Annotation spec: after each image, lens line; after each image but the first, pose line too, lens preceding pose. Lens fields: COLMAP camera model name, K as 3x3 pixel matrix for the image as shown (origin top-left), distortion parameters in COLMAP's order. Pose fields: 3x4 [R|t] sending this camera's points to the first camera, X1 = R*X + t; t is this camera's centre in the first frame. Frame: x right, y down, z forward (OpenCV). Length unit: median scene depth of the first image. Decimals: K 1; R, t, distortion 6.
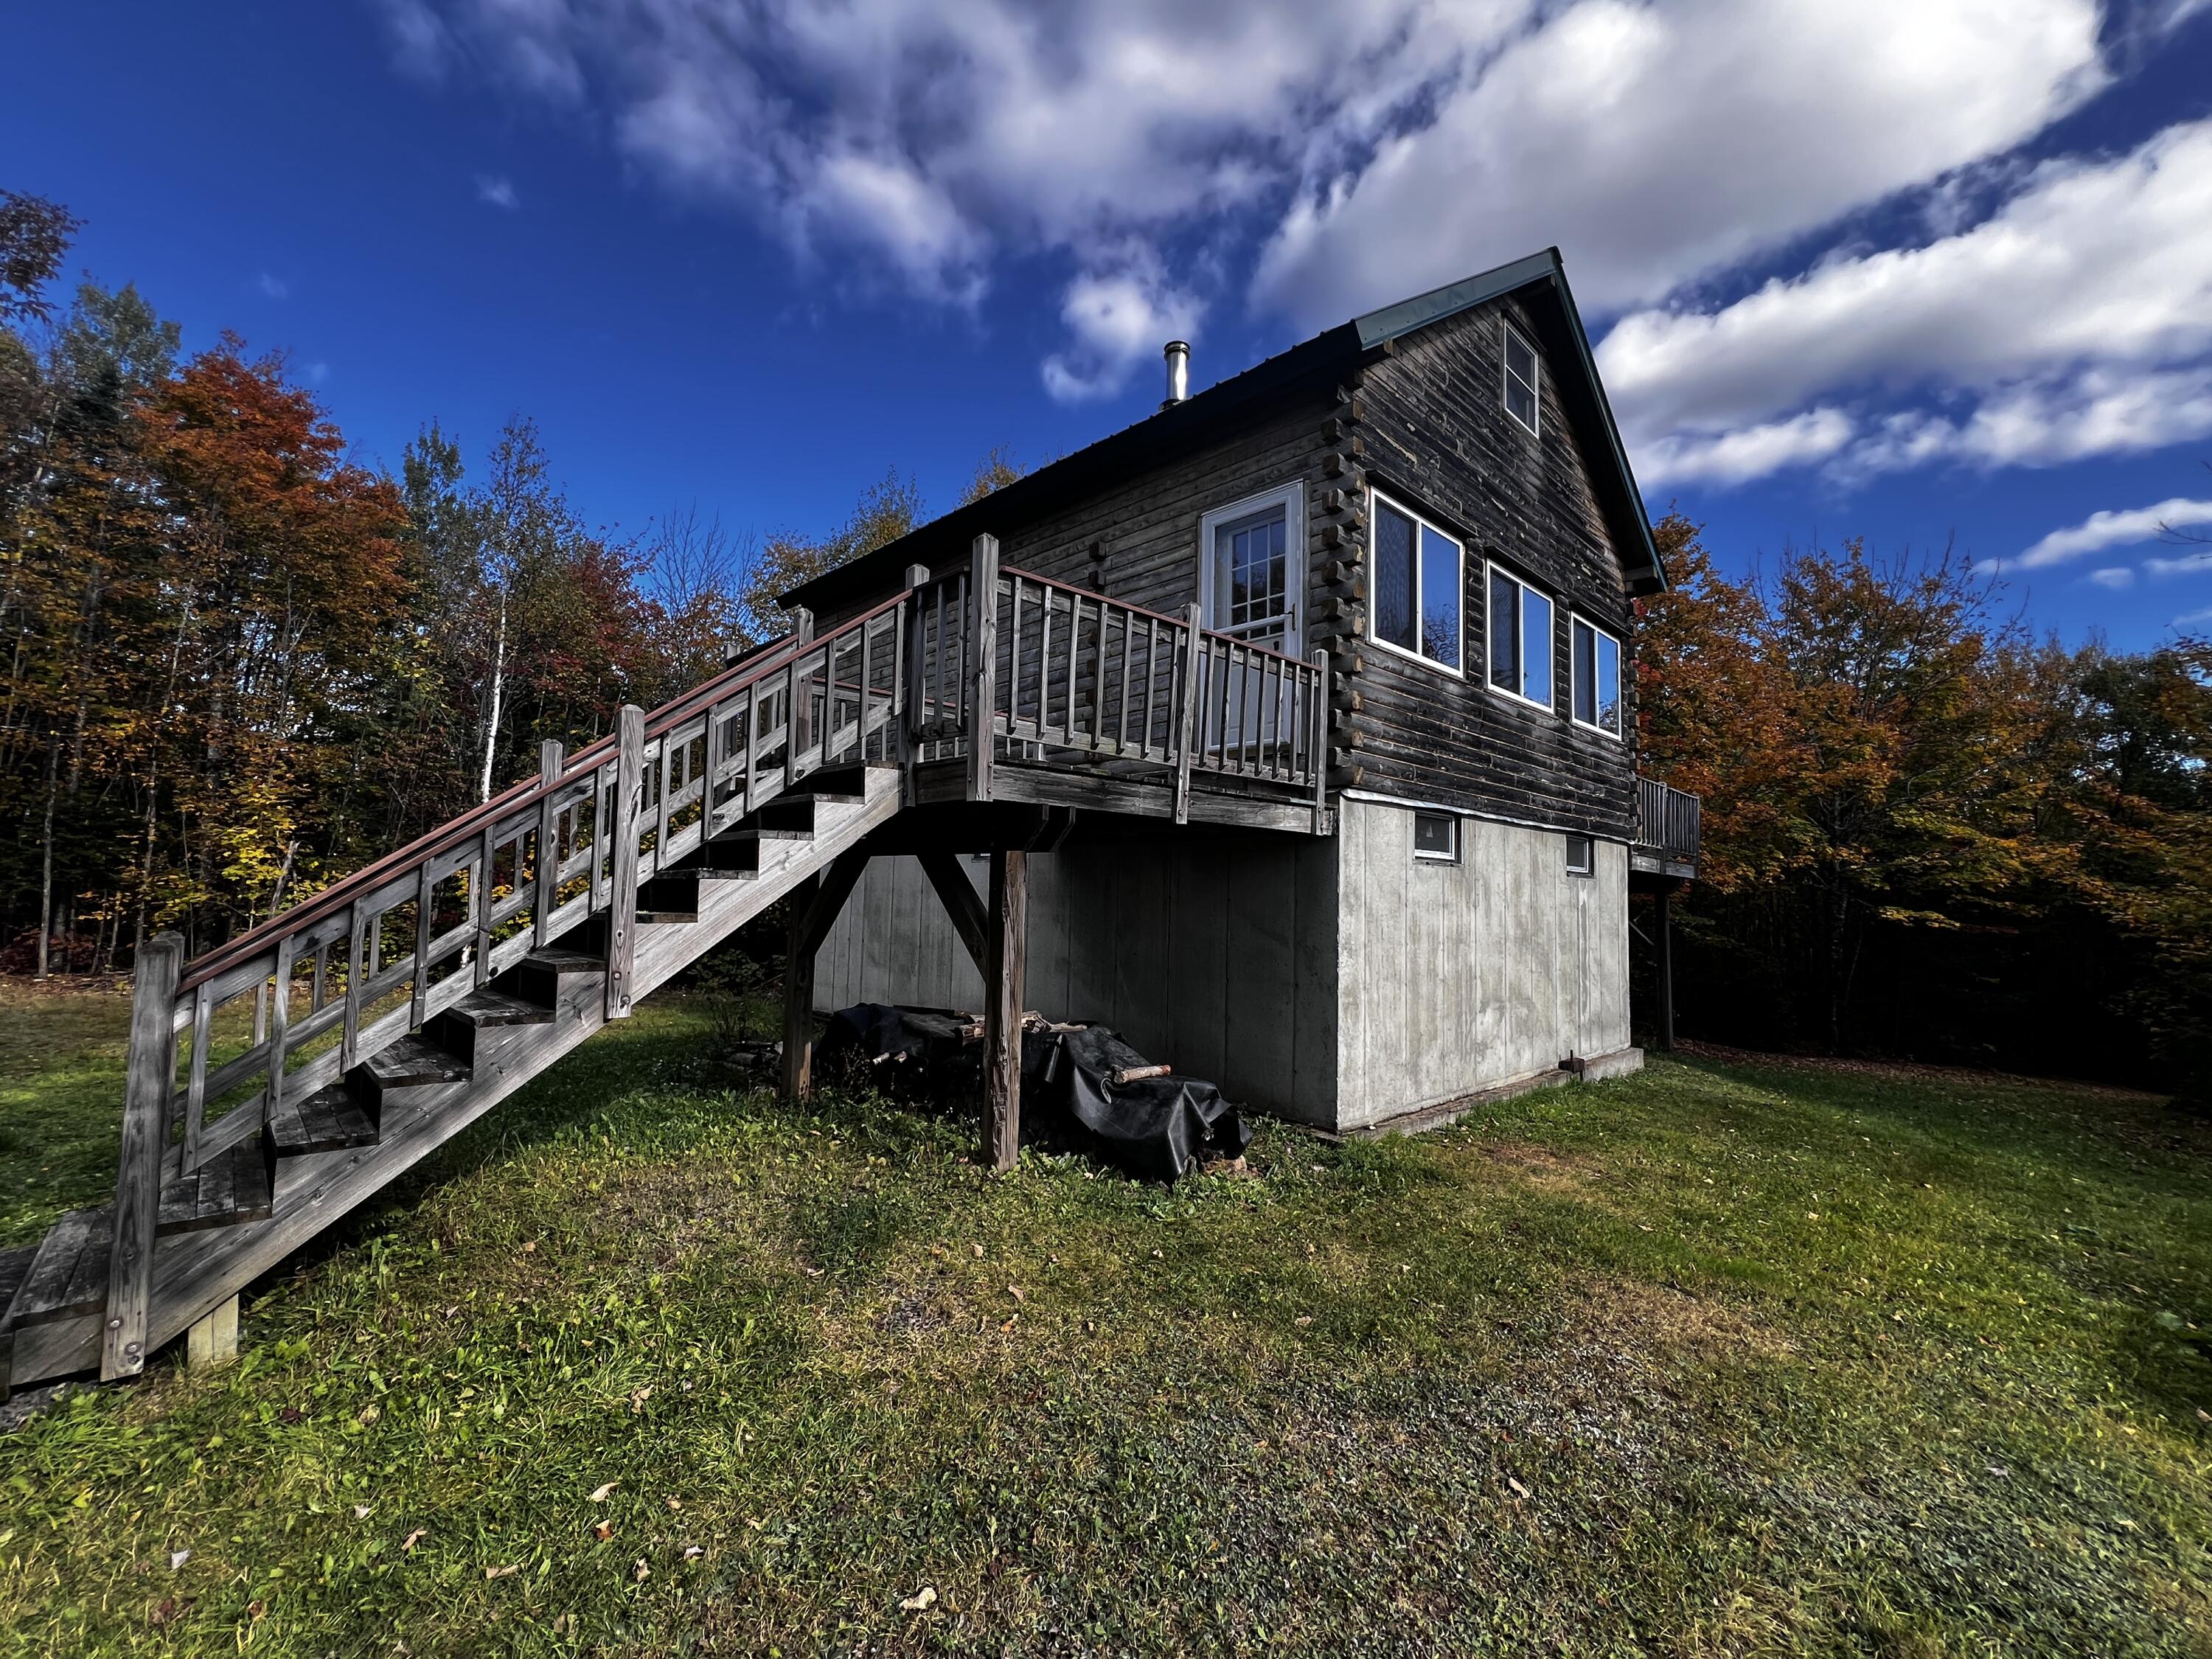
lens RADIAL K [[895.9, 0, 1106.0], [0, 895.9, 829.5], [0, 0, 1]] dist [-0.000261, 0.000004]
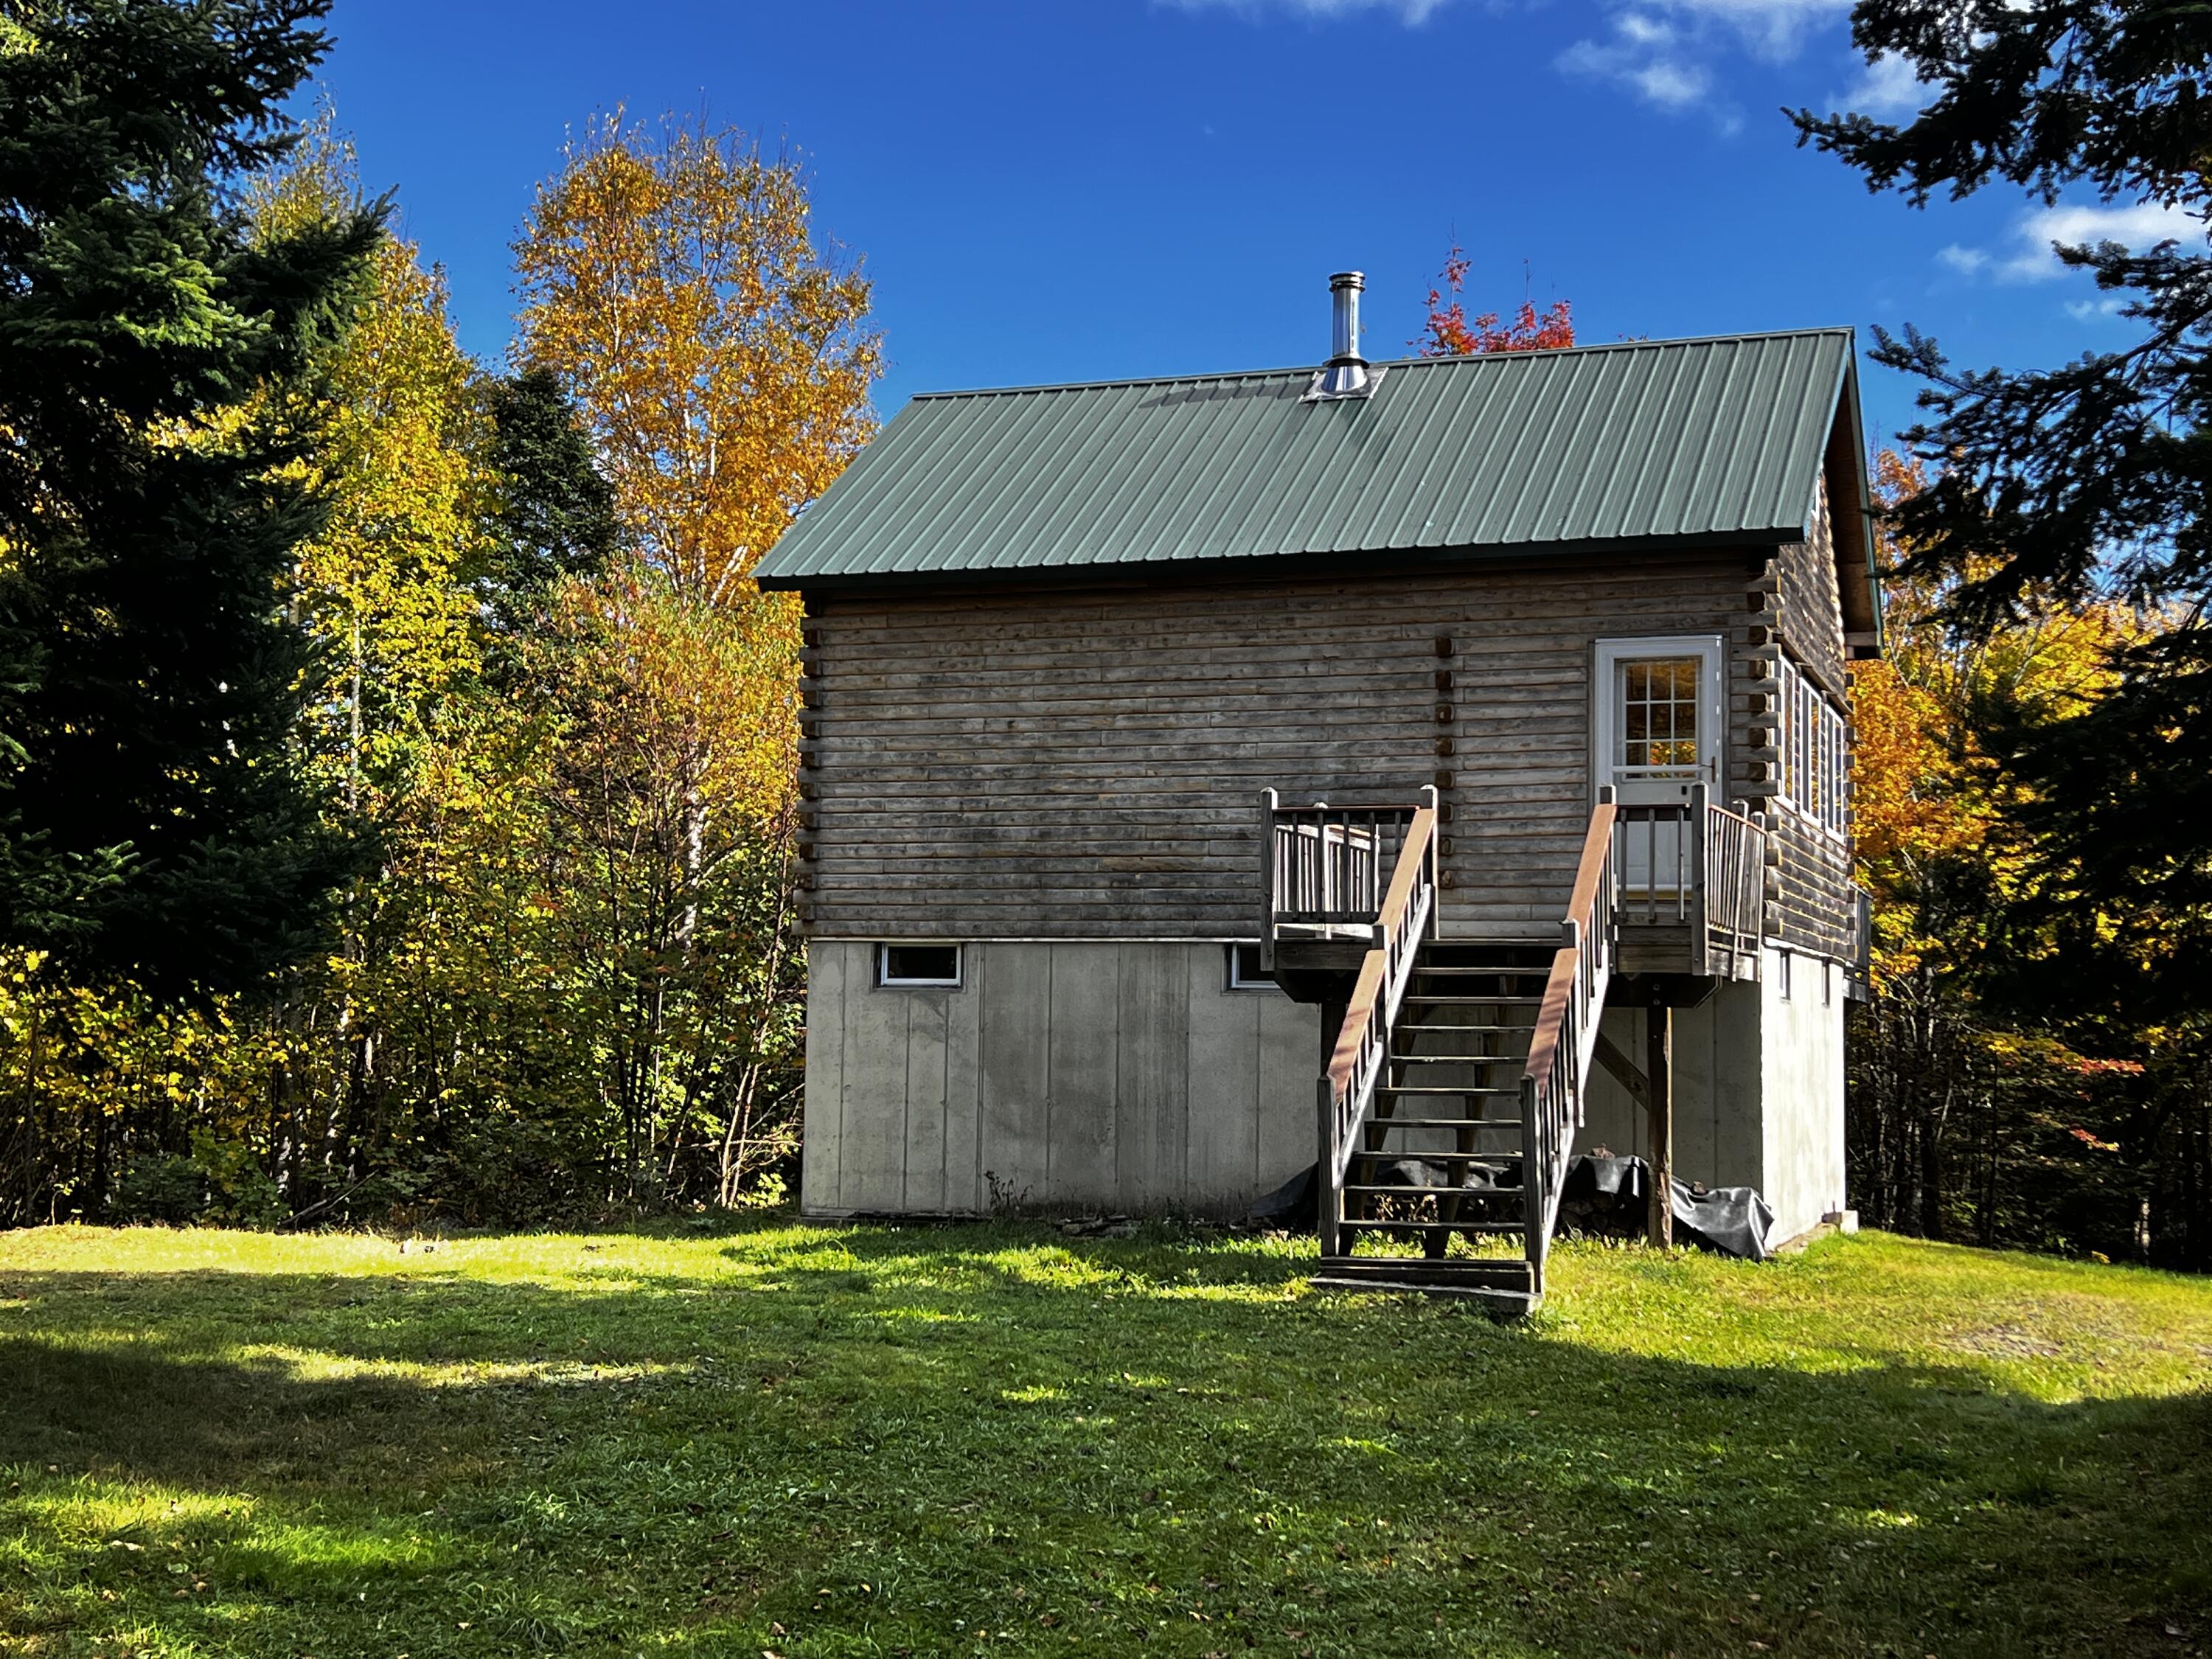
lens RADIAL K [[2834.0, 0, 1106.0], [0, 2834.0, 829.5], [0, 0, 1]] dist [0.007543, 0.002767]
pose [[0.894094, 0.012775, 0.447698, -1.720873], [-0.014675, 0.999892, 0.000774, -0.144379], [-0.447640, -0.007262, 0.894184, -1.481837]]
